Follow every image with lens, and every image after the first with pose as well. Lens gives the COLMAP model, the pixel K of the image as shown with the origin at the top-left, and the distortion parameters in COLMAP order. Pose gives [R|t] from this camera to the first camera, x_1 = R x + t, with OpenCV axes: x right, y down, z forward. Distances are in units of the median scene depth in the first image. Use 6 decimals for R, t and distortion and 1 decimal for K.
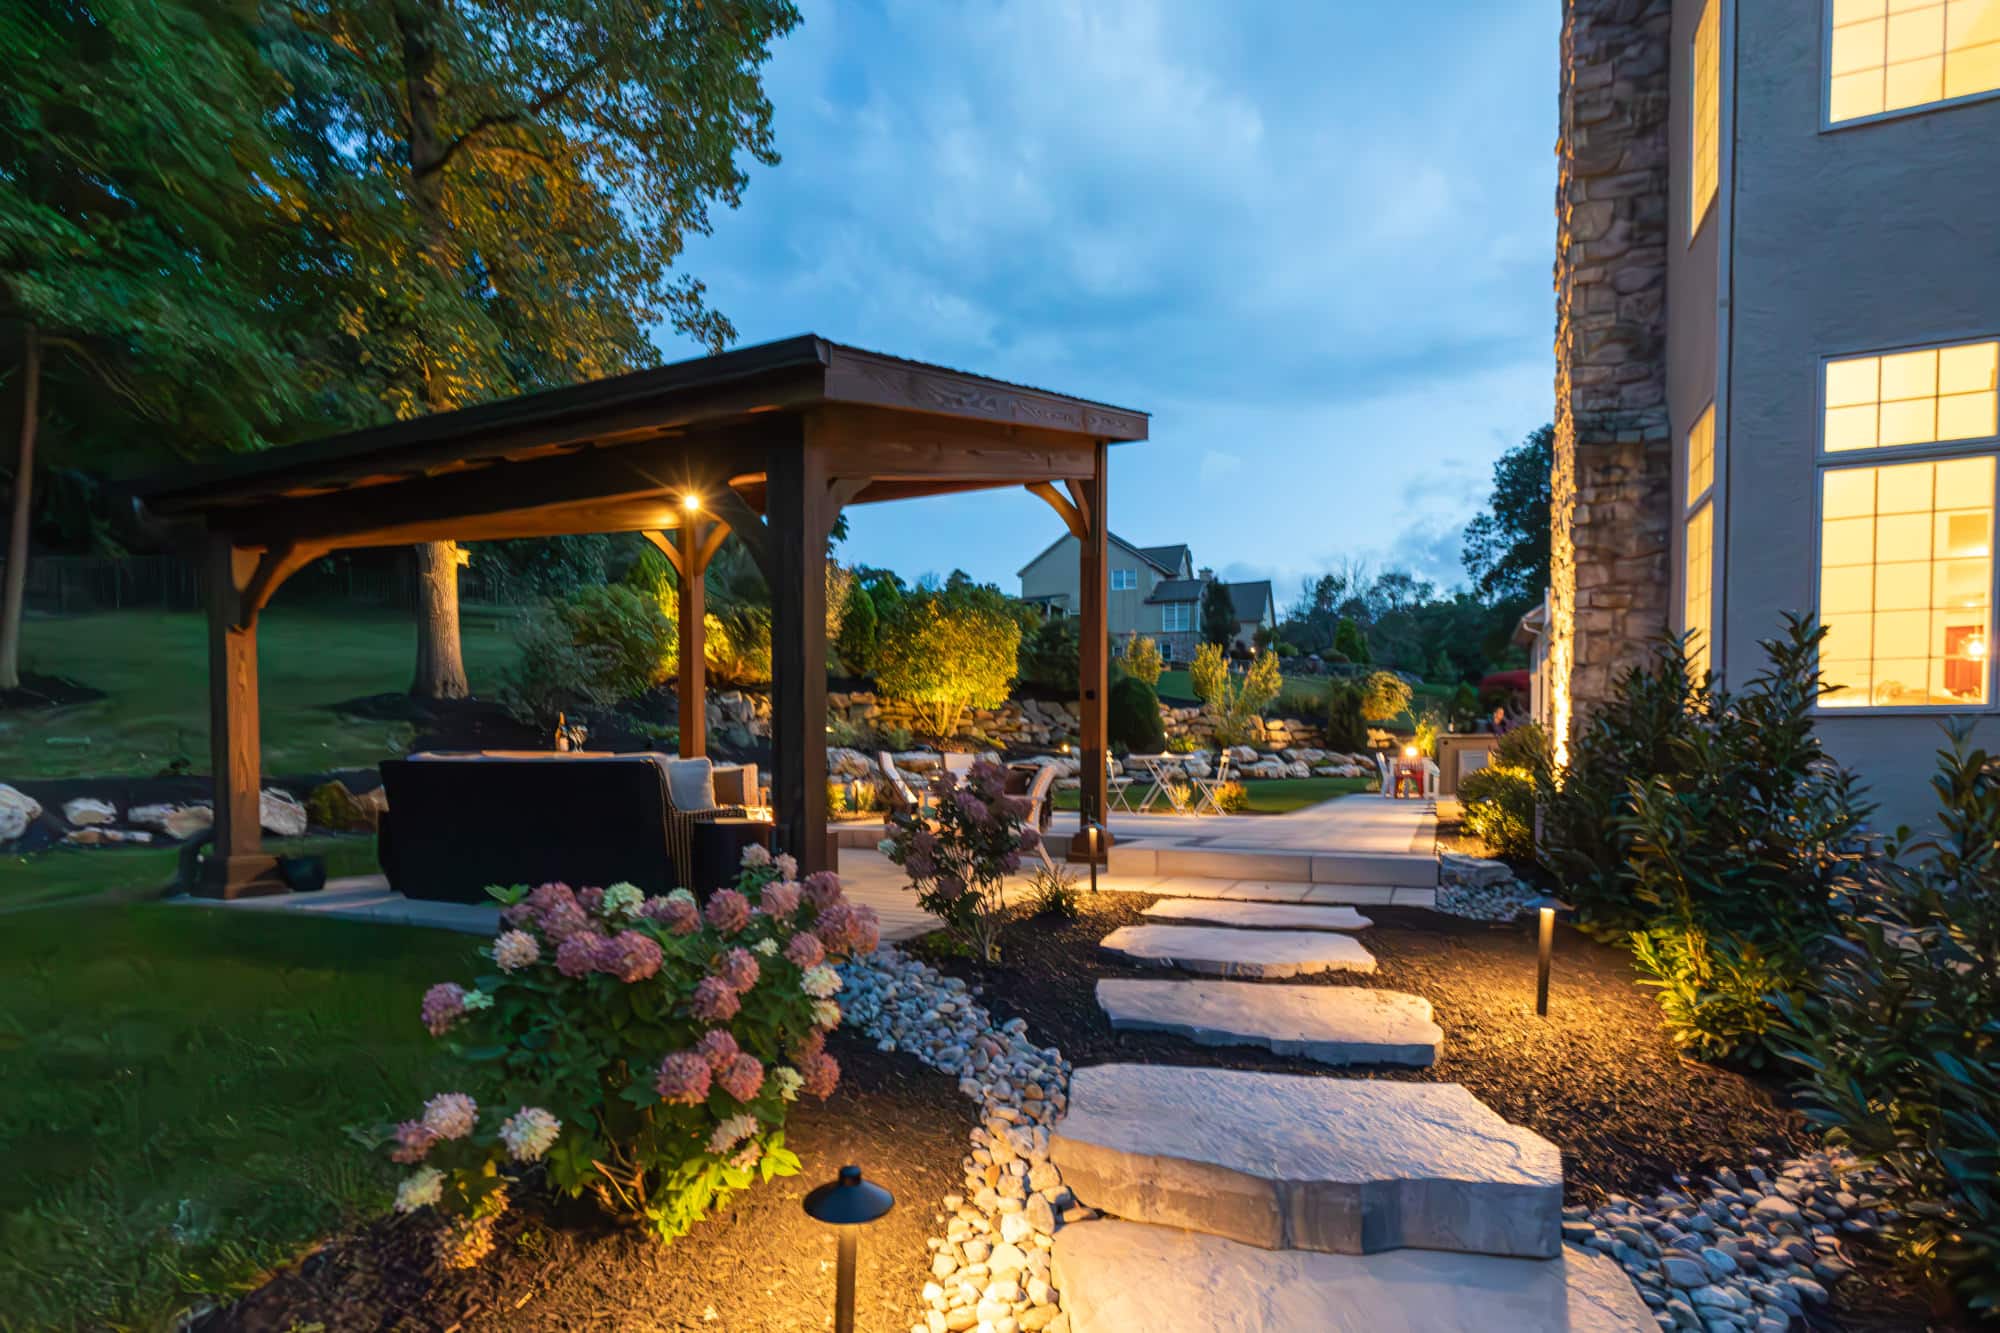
lens RADIAL K [[1021.3, 0, 989.7], [0, 1021.3, 797.9], [0, 0, 1]] dist [0.002497, 0.000123]
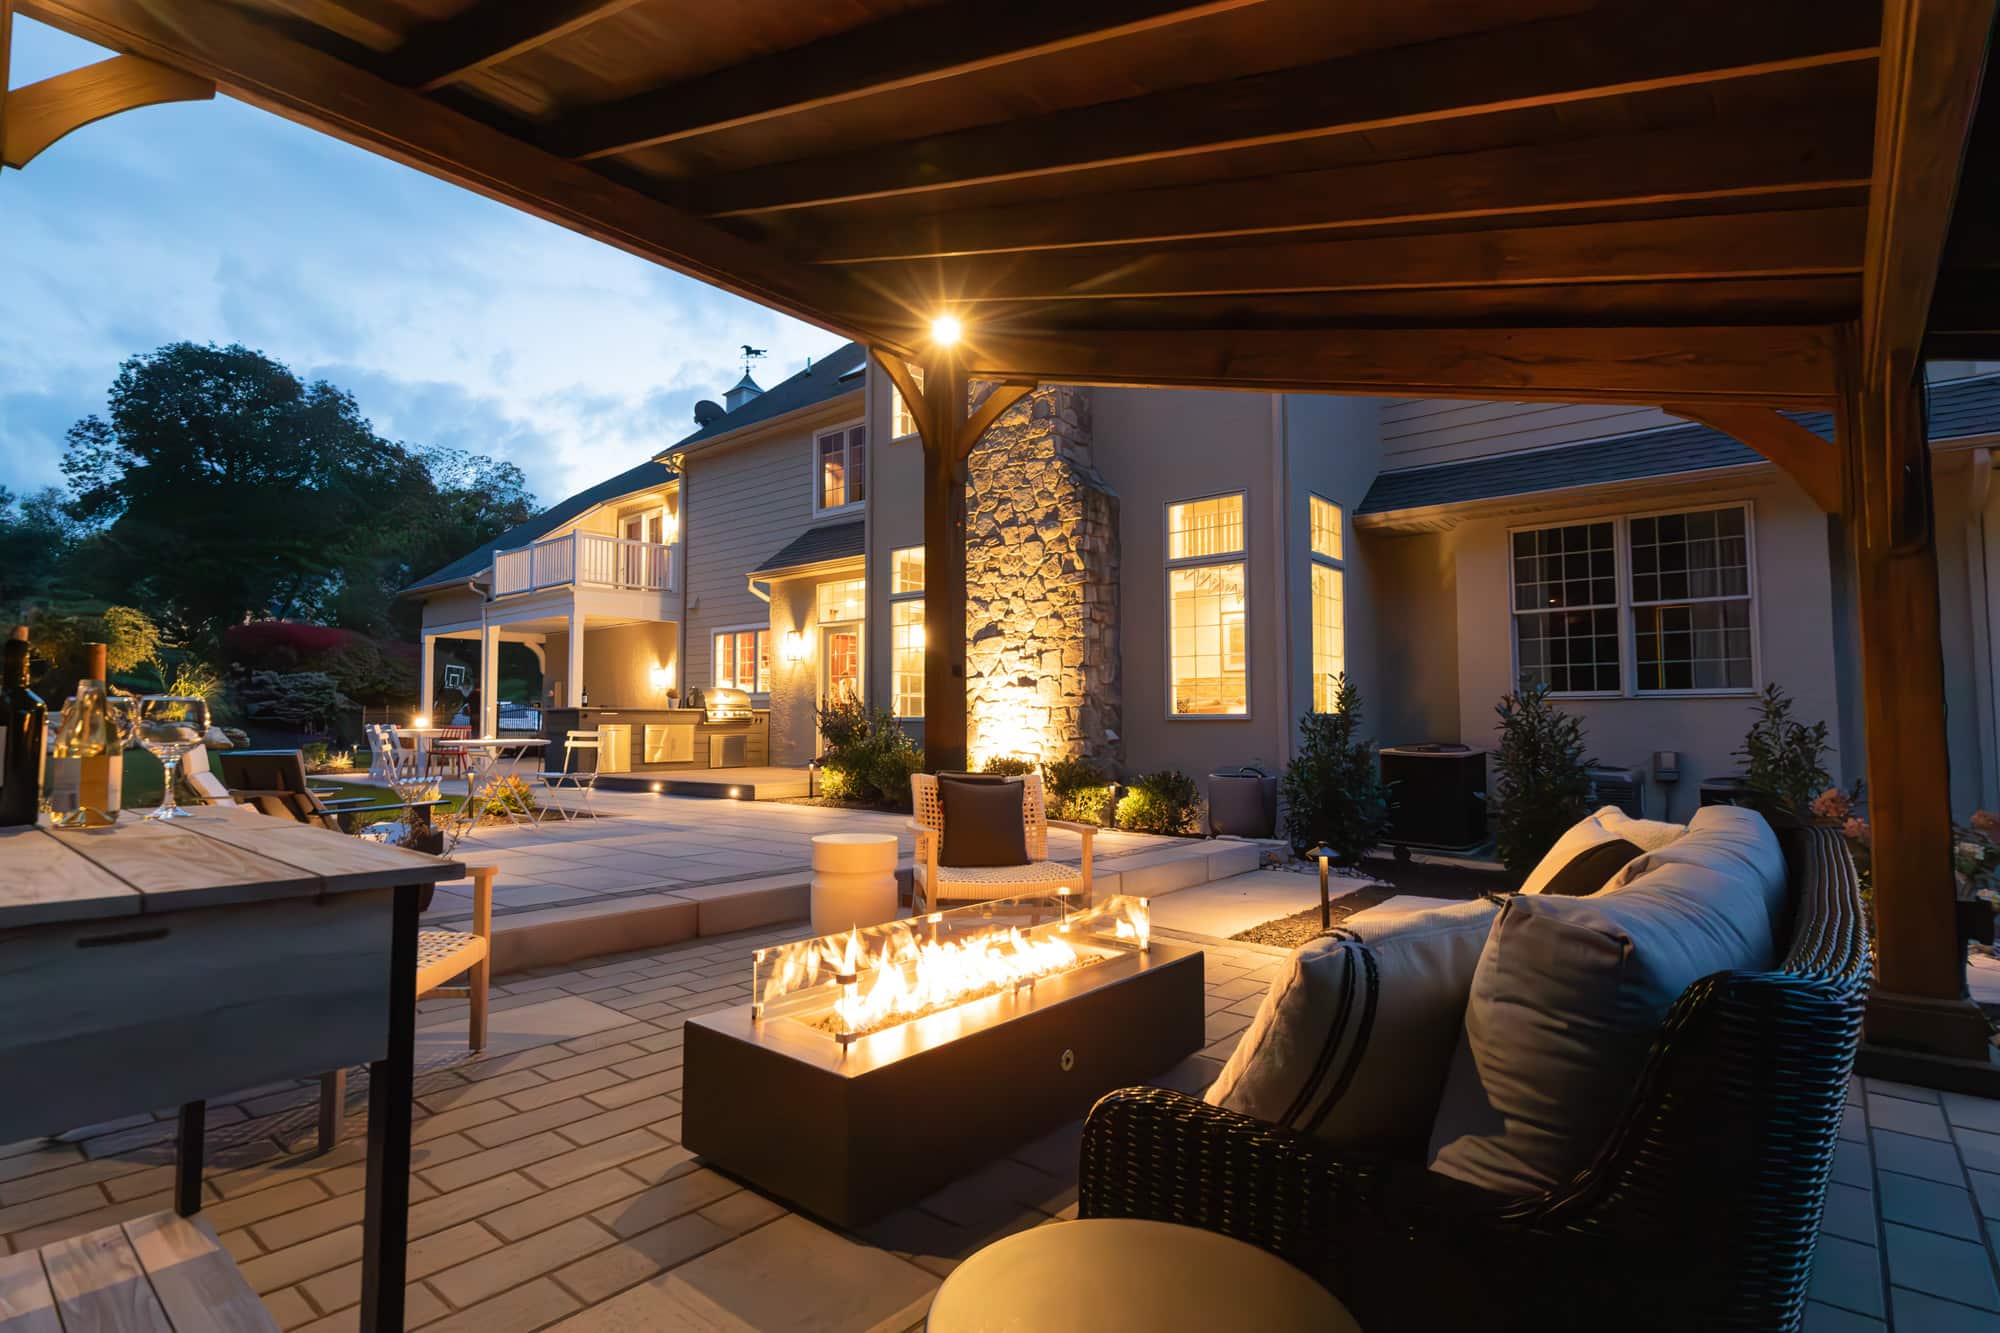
lens RADIAL K [[986.5, 0, 1000.0], [0, 986.5, 666.5], [0, 0, 1]] dist [-0.000565, 0.000352]
pose [[0.267066, 0.052278, 0.962259, -0.150321], [0.030977, 0.997546, -0.062793, -0.015971], [-0.963180, 0.046577, 0.264791, 0.211095]]
